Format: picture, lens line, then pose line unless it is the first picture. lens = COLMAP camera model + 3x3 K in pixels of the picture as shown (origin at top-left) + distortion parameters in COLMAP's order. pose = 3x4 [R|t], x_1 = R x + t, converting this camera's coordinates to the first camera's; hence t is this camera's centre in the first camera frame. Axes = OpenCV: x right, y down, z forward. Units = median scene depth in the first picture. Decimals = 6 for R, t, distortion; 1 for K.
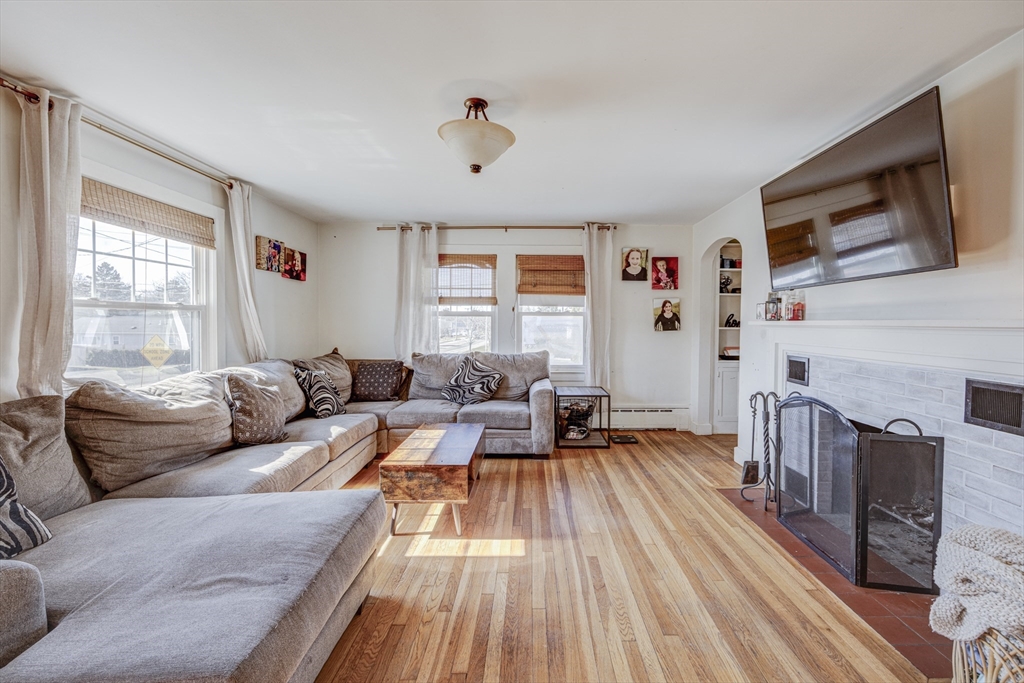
lens RADIAL K [[423.7, 0, 544.8], [0, 423.7, 330.3], [0, 0, 1]] dist [-0.002276, -0.000025]
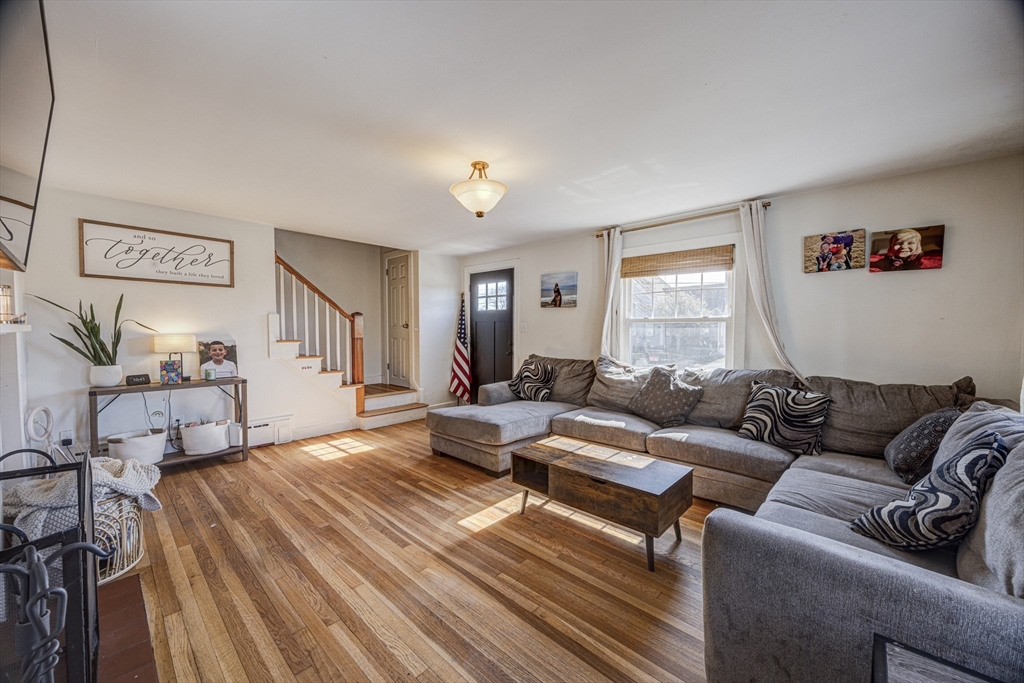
lens RADIAL K [[423.1, 0, 526.1], [0, 423.1, 341.7], [0, 0, 1]] dist [-0.002739, -0.000042]
pose [[-0.710324, 0.016945, -0.703670, 0.388903], [-0.018690, 0.998904, 0.042921, -0.023063], [0.703626, 0.043639, -0.709229, 1.179275]]
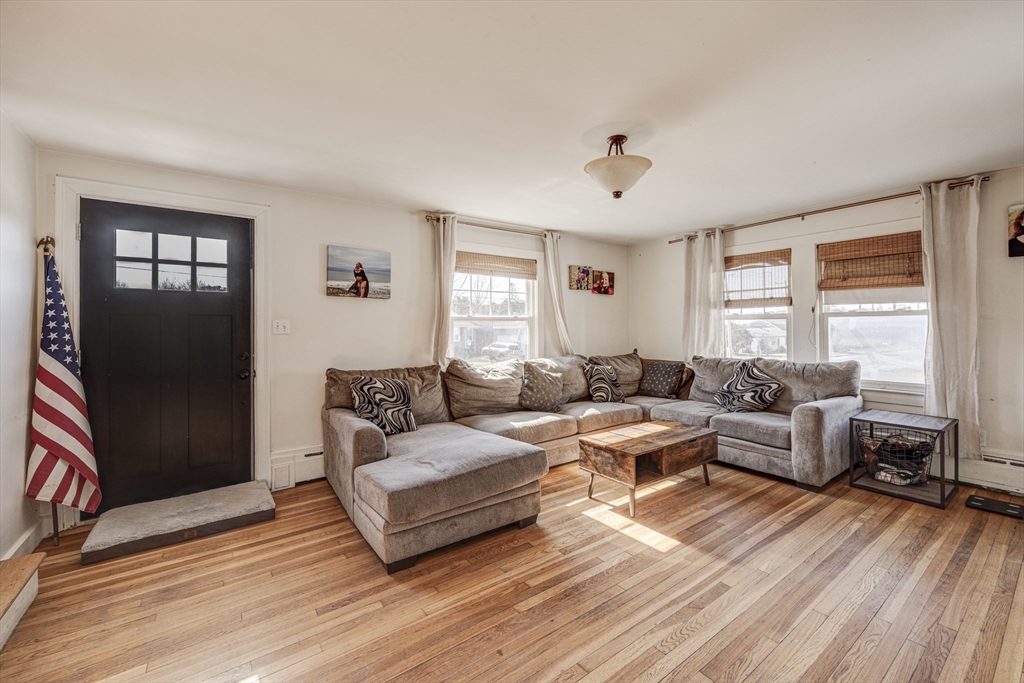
lens RADIAL K [[428.9, 0, 541.2], [0, 428.9, 323.5], [0, 0, 1]] dist [-0.000823, 0.000030]
pose [[0.603191, -0.015376, -0.797449, 0.368899], [-0.005590, 0.999708, -0.023504, 0.000609], [0.797577, 0.018635, 0.602929, 0.074090]]
